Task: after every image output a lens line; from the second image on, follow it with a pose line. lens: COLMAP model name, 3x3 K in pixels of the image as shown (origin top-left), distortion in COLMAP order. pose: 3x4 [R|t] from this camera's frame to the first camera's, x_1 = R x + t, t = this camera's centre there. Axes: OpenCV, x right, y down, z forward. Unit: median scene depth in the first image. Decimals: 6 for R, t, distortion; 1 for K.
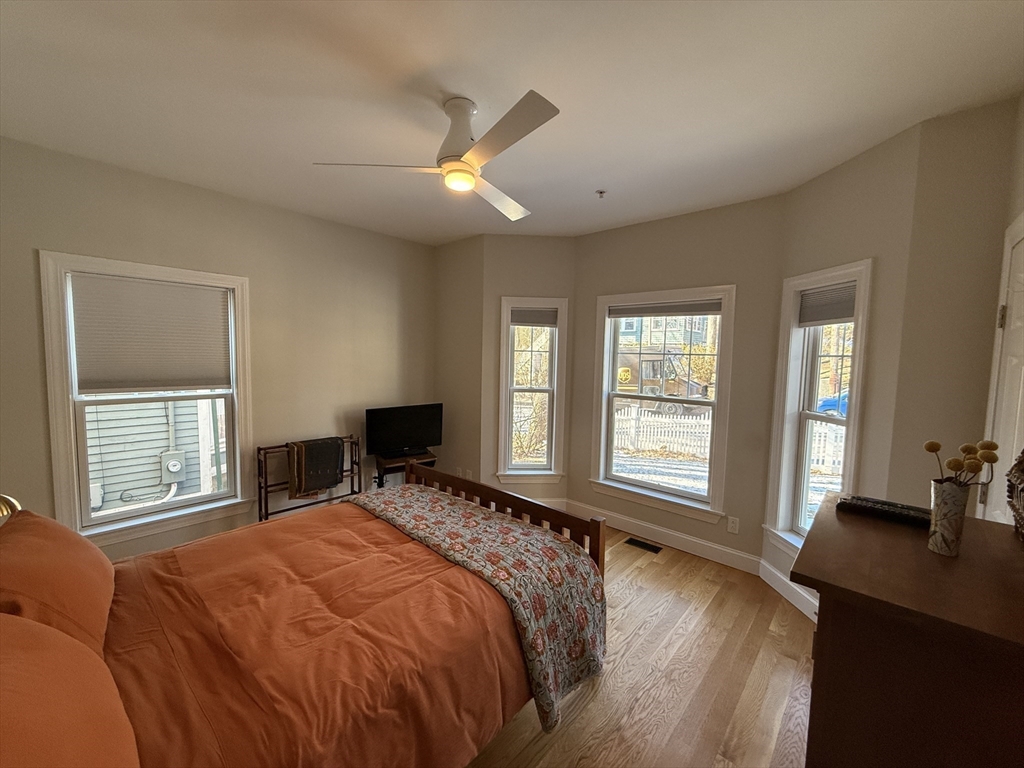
lens RADIAL K [[407.8, 0, 509.8], [0, 407.8, 385.1], [0, 0, 1]] dist [-0.000426, 0.000141]
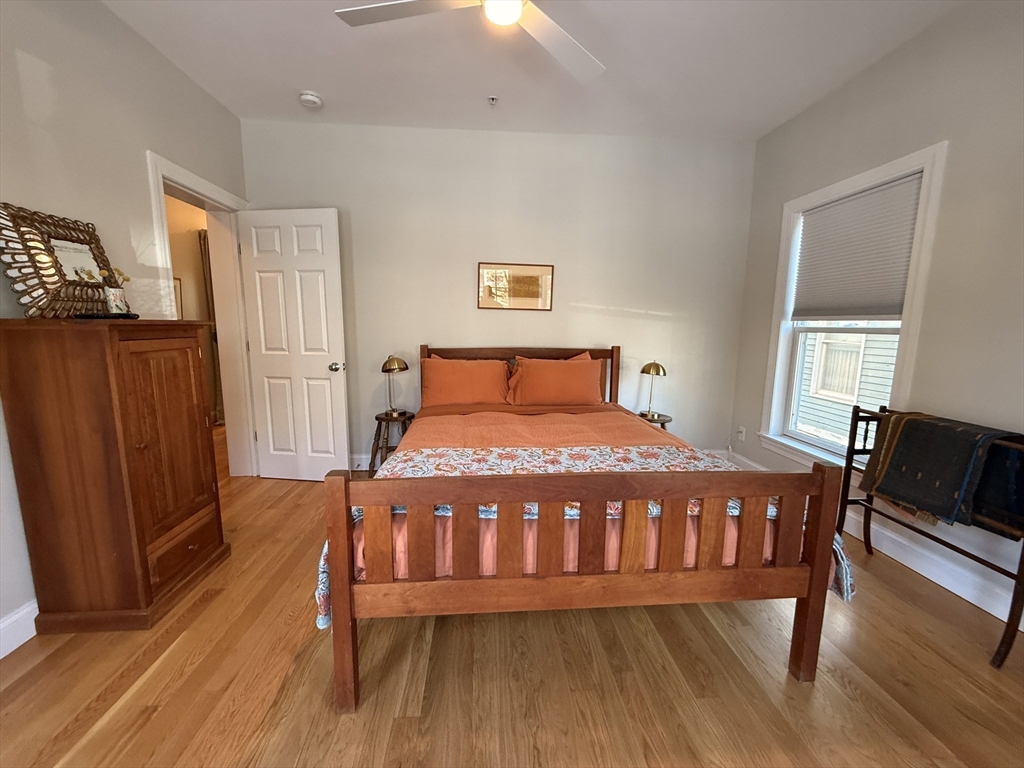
lens RADIAL K [[407.8, 0, 511.7], [0, 407.8, 383.0], [0, 0, 1]] dist [-0.000426, 0.000141]
pose [[-0.693277, 0.075668, -0.716688, 0.349849], [-0.079775, 0.980303, 0.180669, 0.048674], [0.716243, 0.182427, -0.673585, 1.189594]]
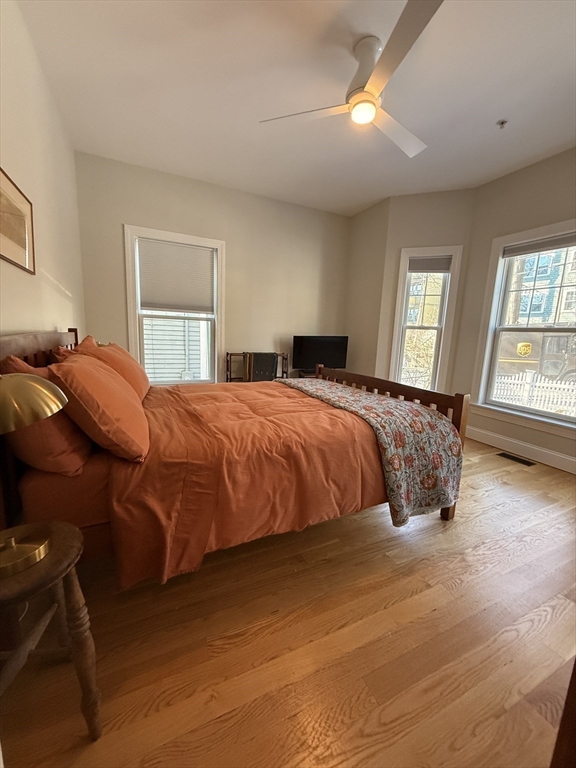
lens RADIAL K [[305.9, 0, 288.1], [0, 305.9, 383.1], [0, 0, 1]] dist [-0.000426, 0.000141]
pose [[0.924682, 0.078581, -0.372543, 0.057455], [-0.050527, 0.995142, 0.084493, 0.186705], [0.377372, -0.059305, 0.924161, -0.008369]]
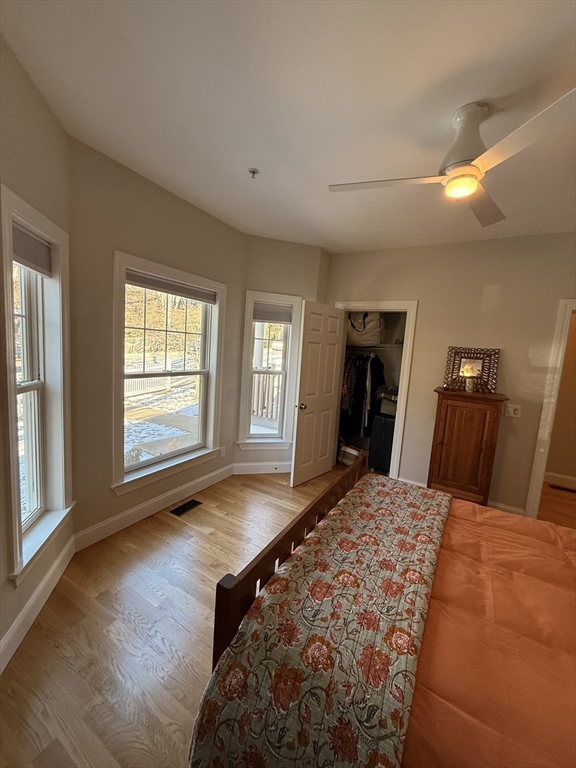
lens RADIAL K [[305.9, 0, 287.9], [0, 305.9, 383.1], [0, 0, 1]] dist [-0.000426, 0.000141]
pose [[-0.204096, -0.152438, 0.967010, -0.618258], [0.002779, 0.987708, 0.156287, -0.088905], [-0.978947, 0.034584, -0.201163, 1.145112]]
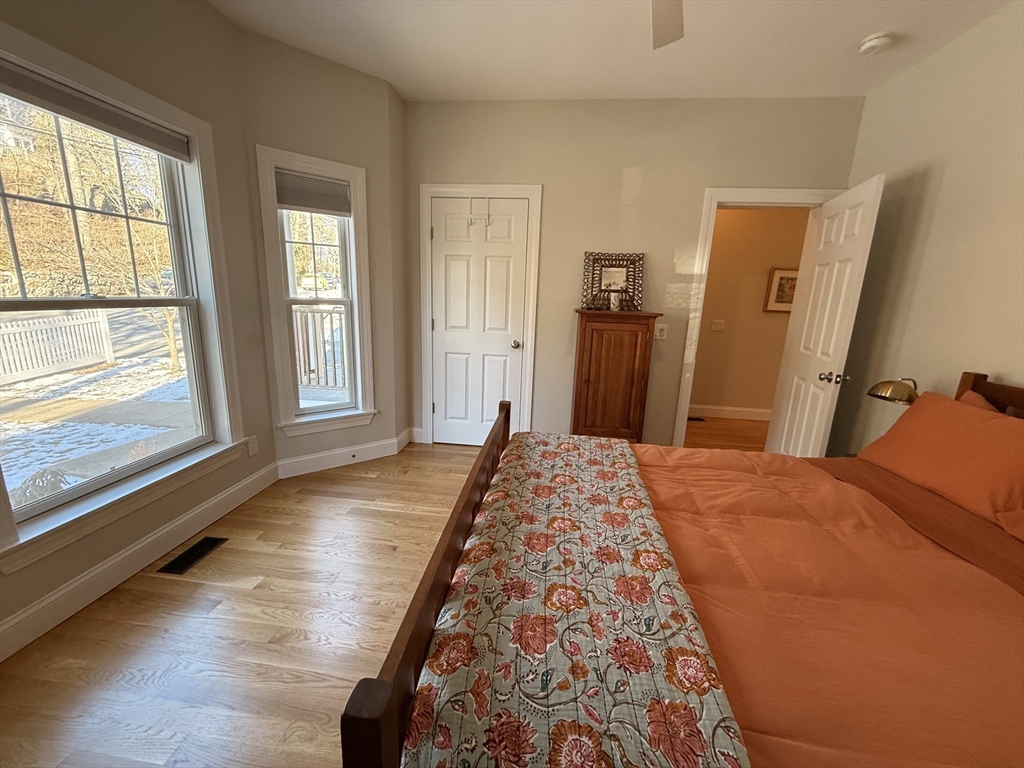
lens RADIAL K [[407.8, 0, 509.9], [0, 407.8, 385.1], [0, 0, 1]] dist [-0.000426, 0.000141]
pose [[-0.579133, -0.221919, 0.784447, -0.451255], [0.013041, 0.959591, 0.281095, -0.006031], [-0.815129, 0.173021, -0.552837, 1.178373]]
